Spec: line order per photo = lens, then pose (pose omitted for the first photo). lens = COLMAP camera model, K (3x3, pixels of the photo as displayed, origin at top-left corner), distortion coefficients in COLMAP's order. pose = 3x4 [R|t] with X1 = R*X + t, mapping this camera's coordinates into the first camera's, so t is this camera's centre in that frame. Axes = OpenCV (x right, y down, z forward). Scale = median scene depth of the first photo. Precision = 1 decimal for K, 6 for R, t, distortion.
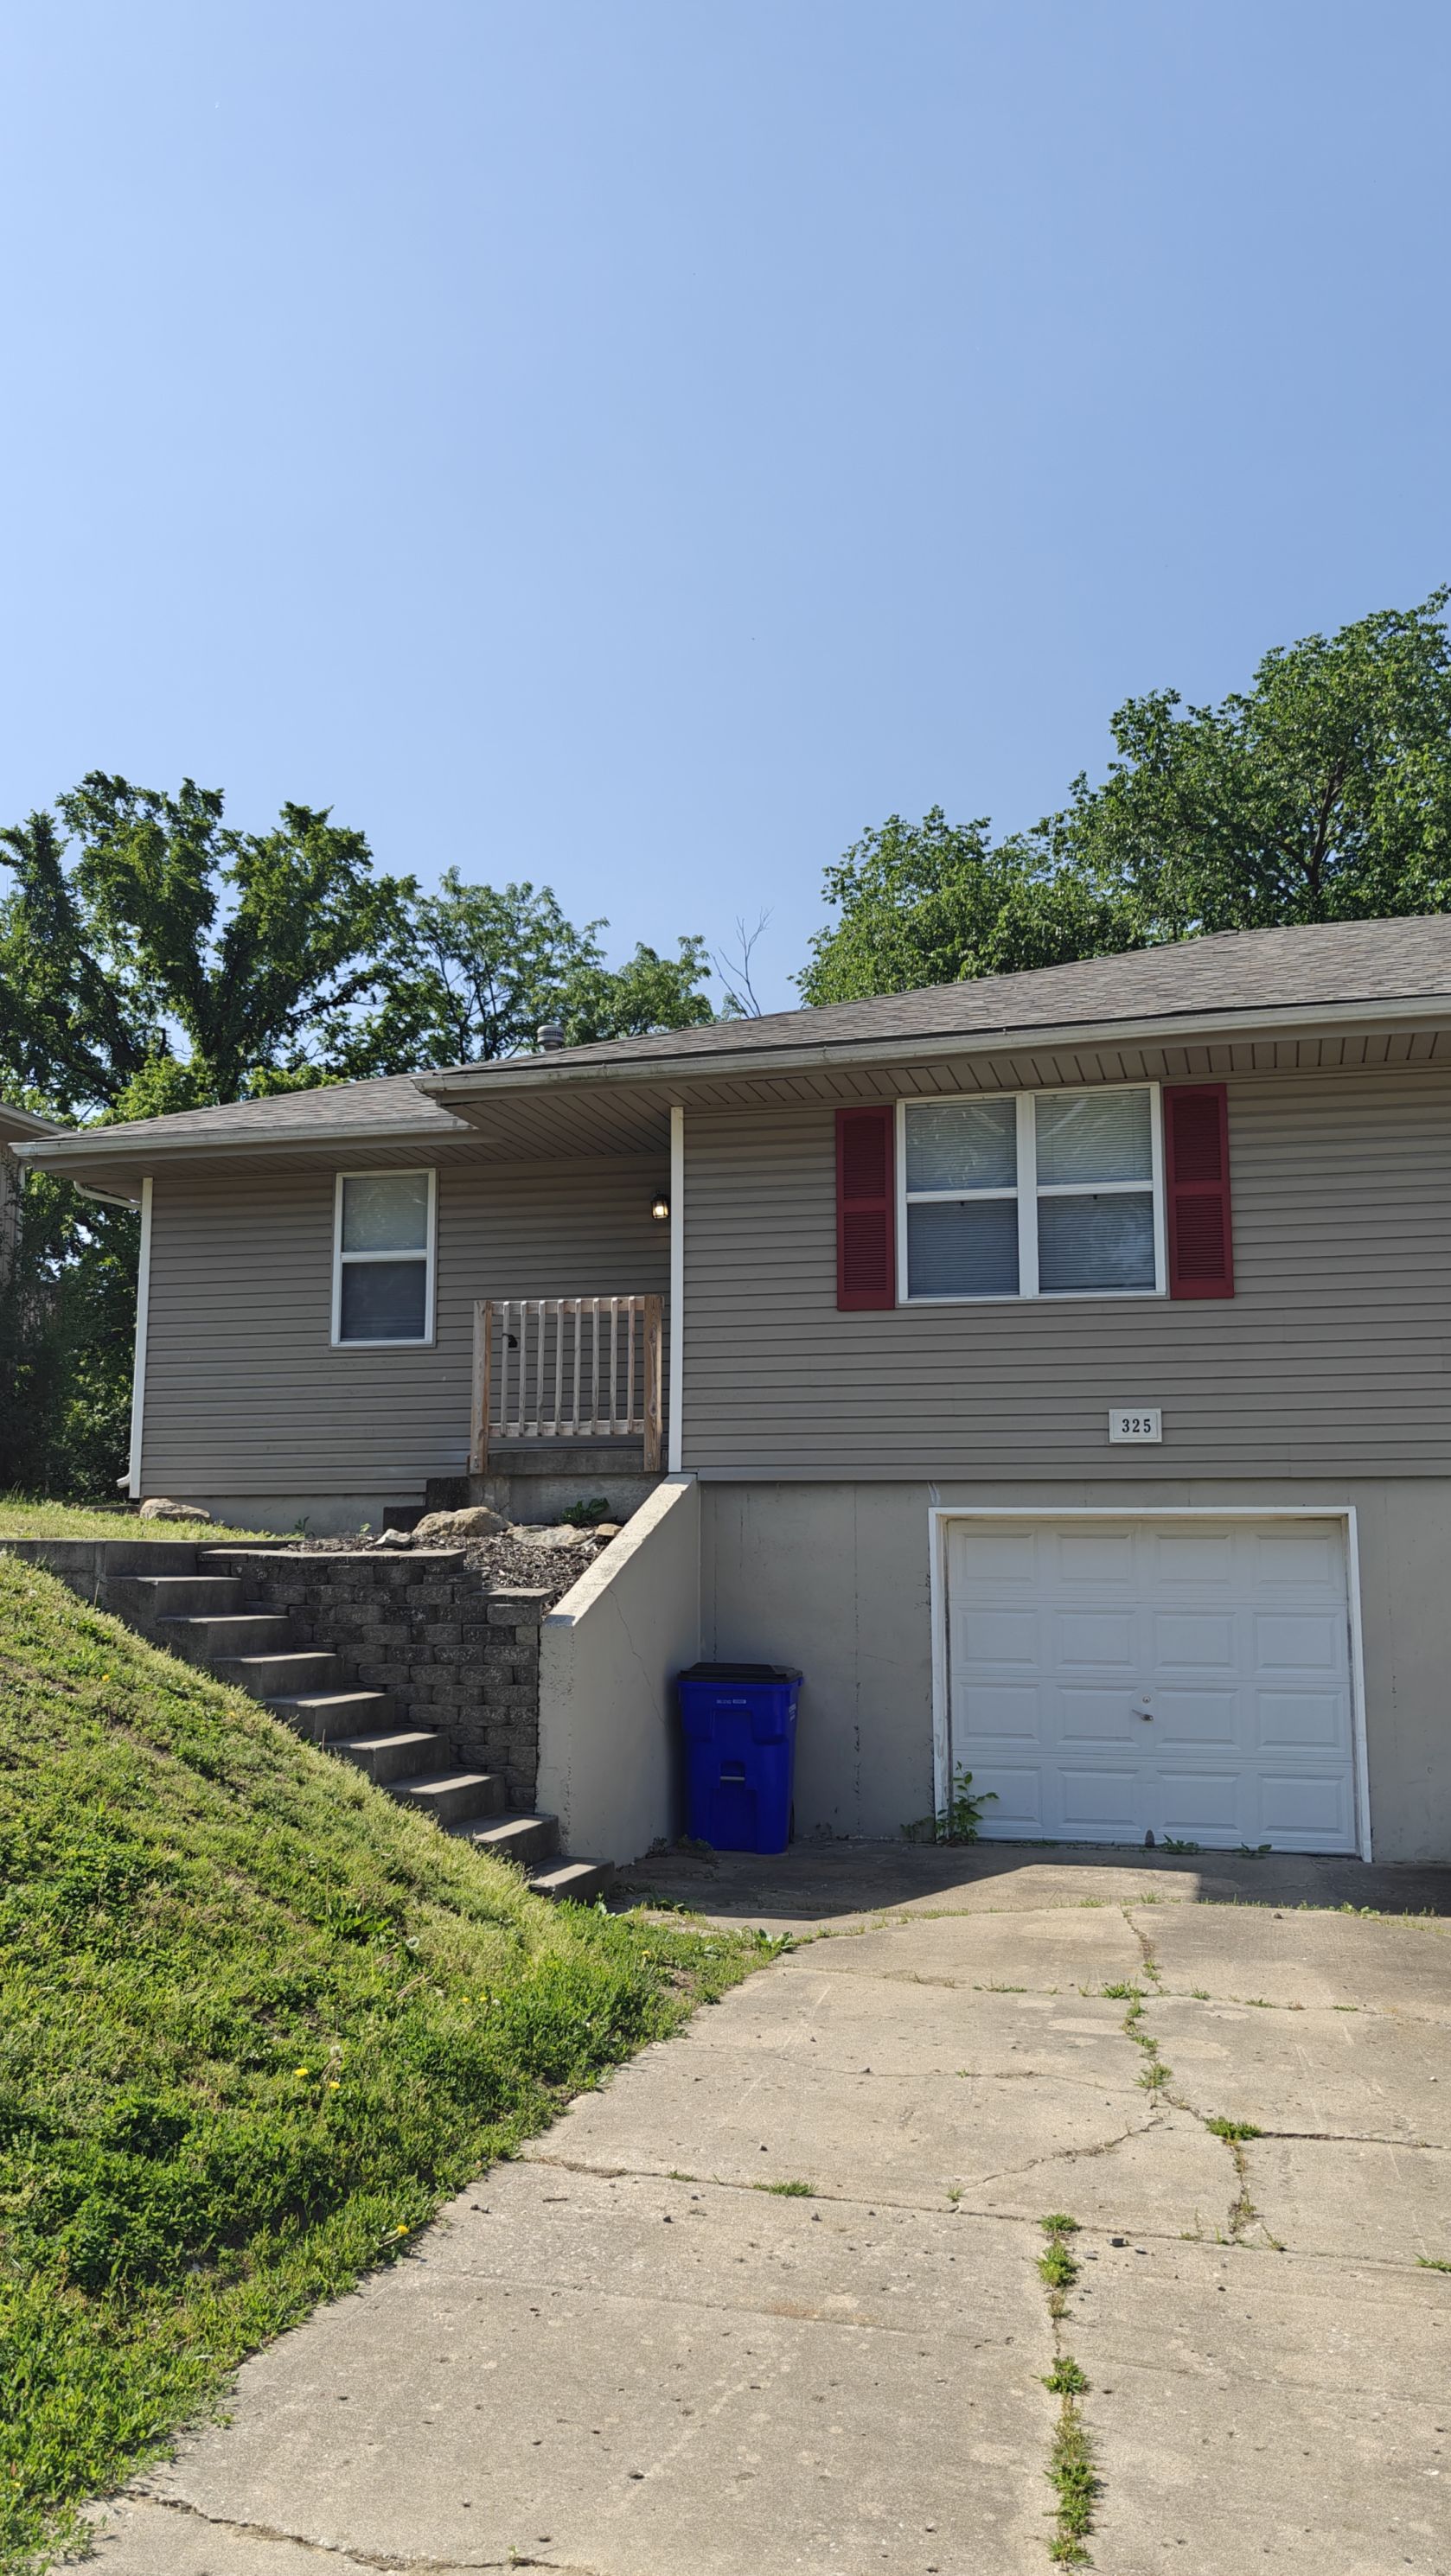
lens RADIAL K [[2043.0, 0, 724.0], [0, 2043.0, 1287.2], [0, 0, 1]] dist [0.018102, 0.000422]
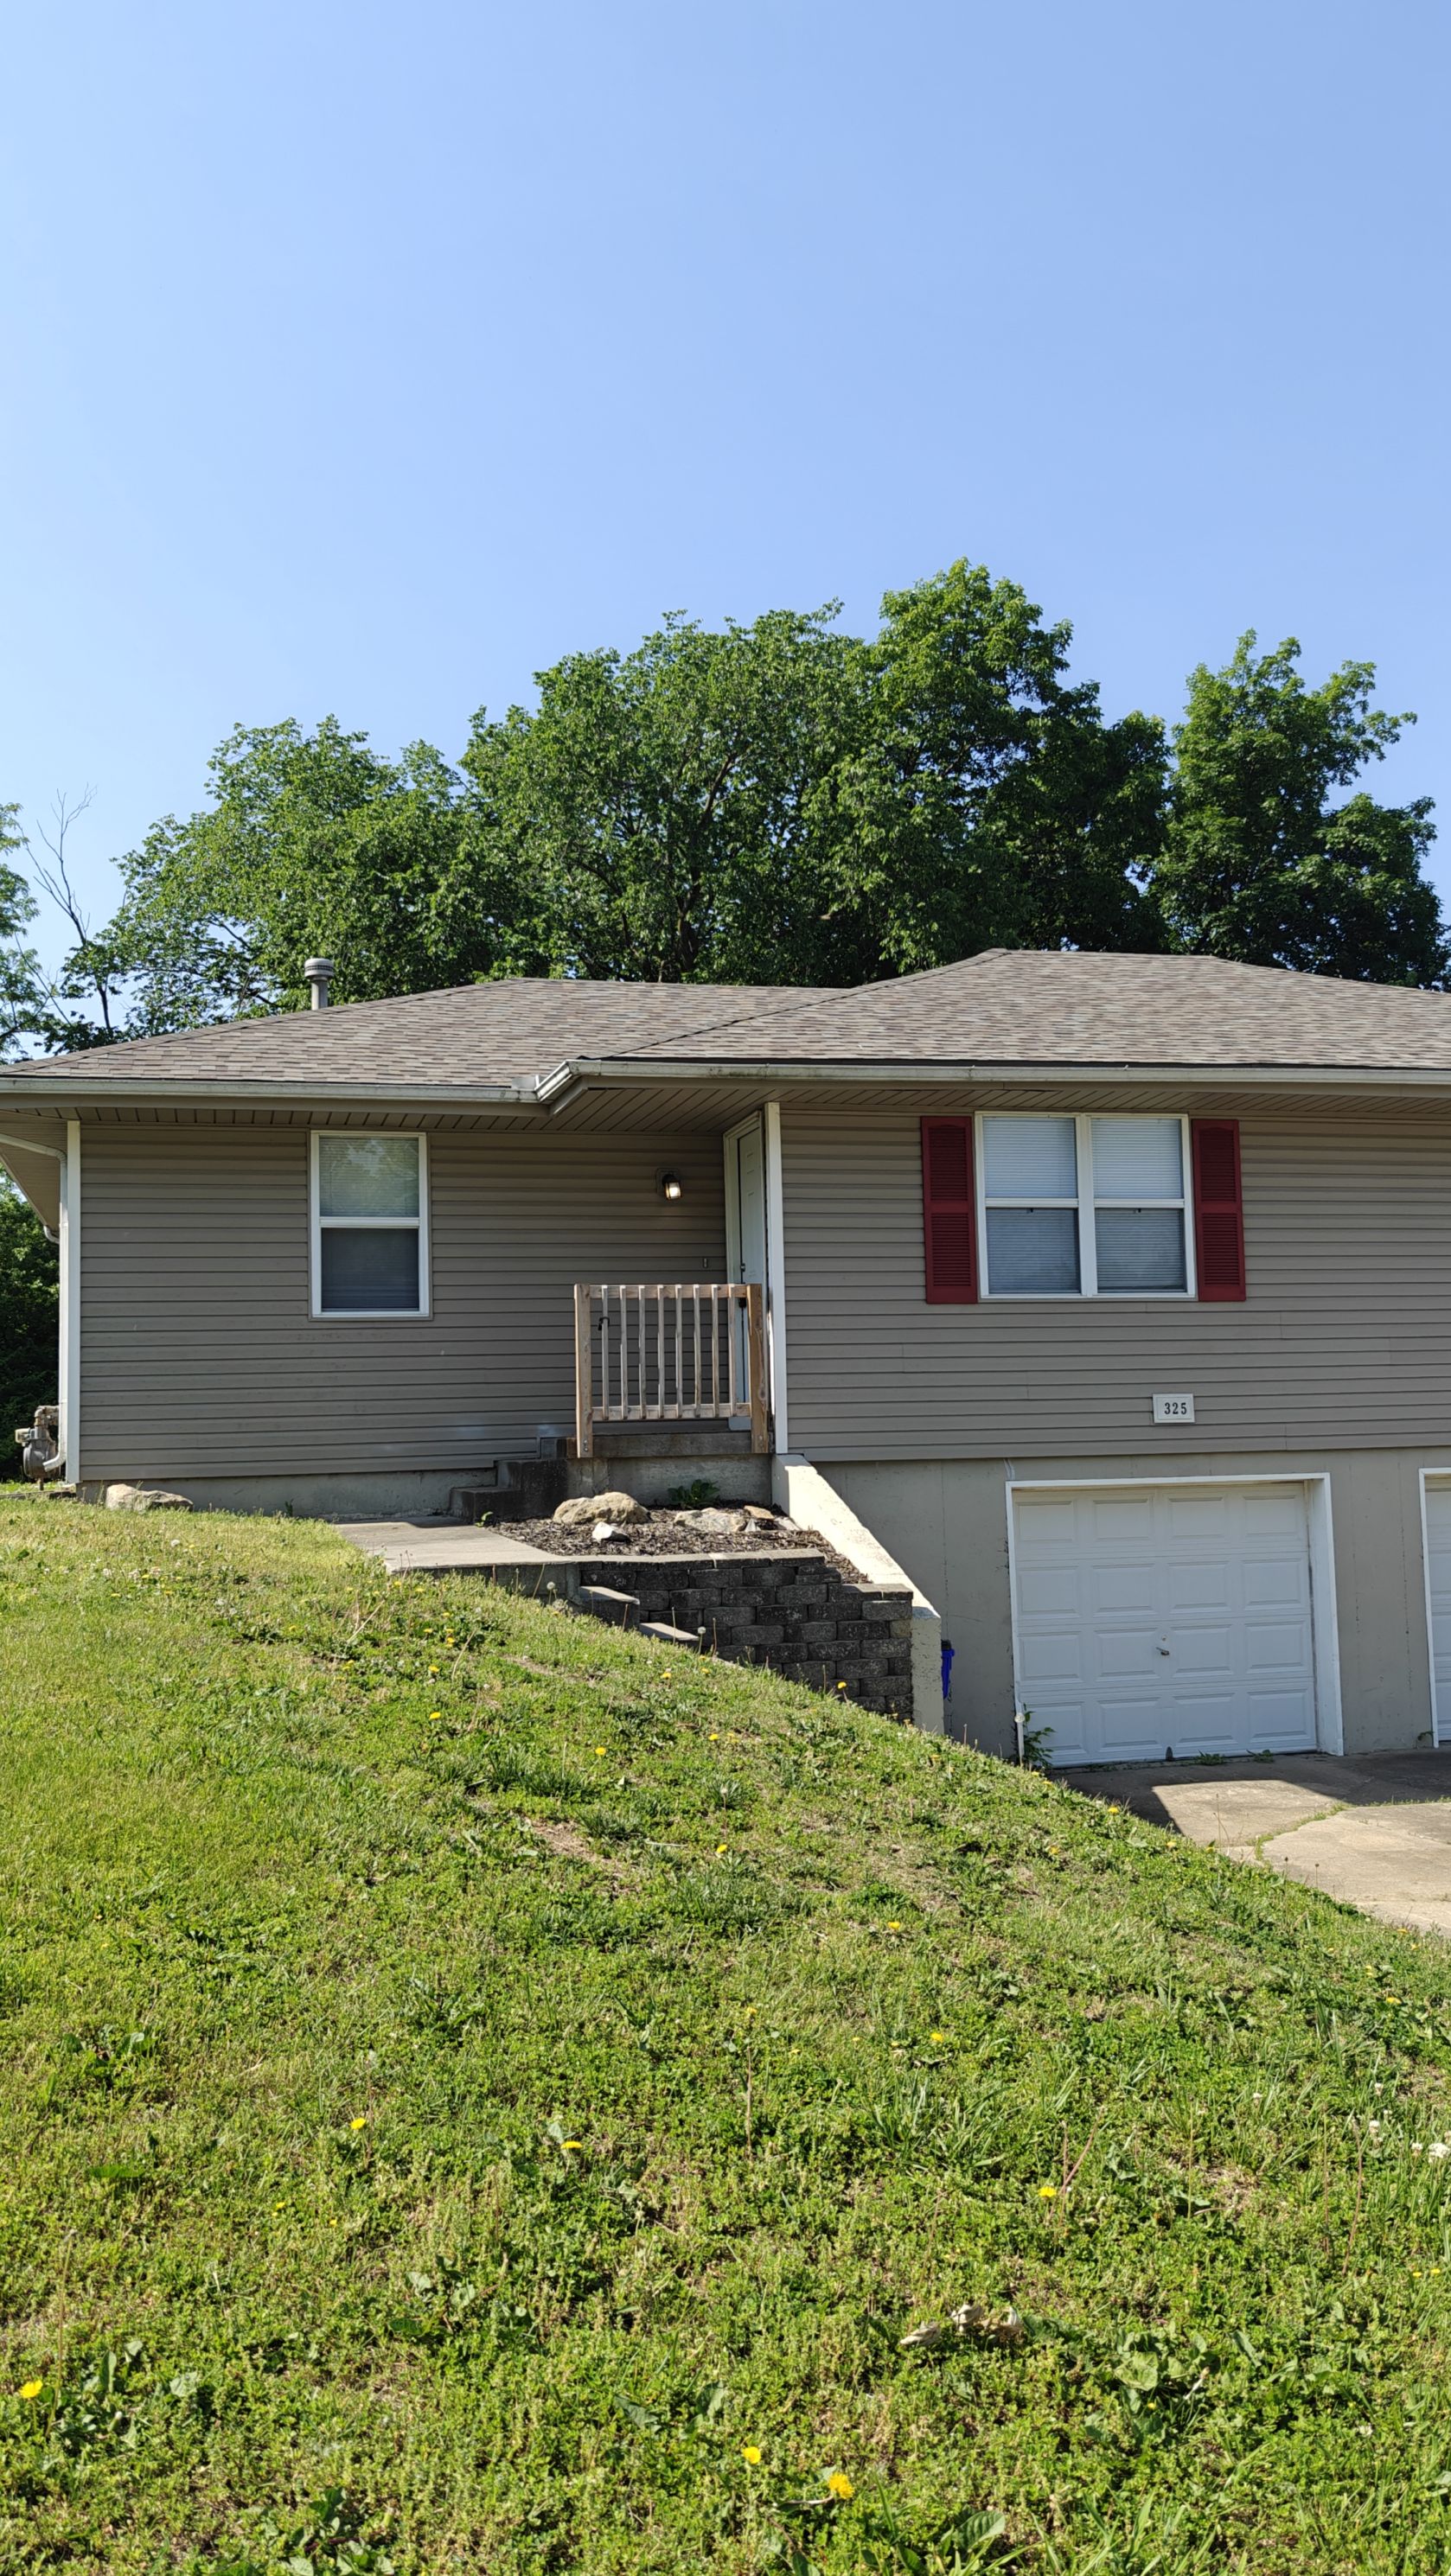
lens RADIAL K [[2043.0, 0, 723.8], [0, 2043.0, 1285.2], [0, 0, 1]] dist [0.018102, 0.000422]
pose [[0.864940, 0.015427, 0.501637, -0.582379], [-0.044487, 0.997950, 0.046016, -0.043234], [-0.499899, -0.062117, 0.863853, 0.111468]]
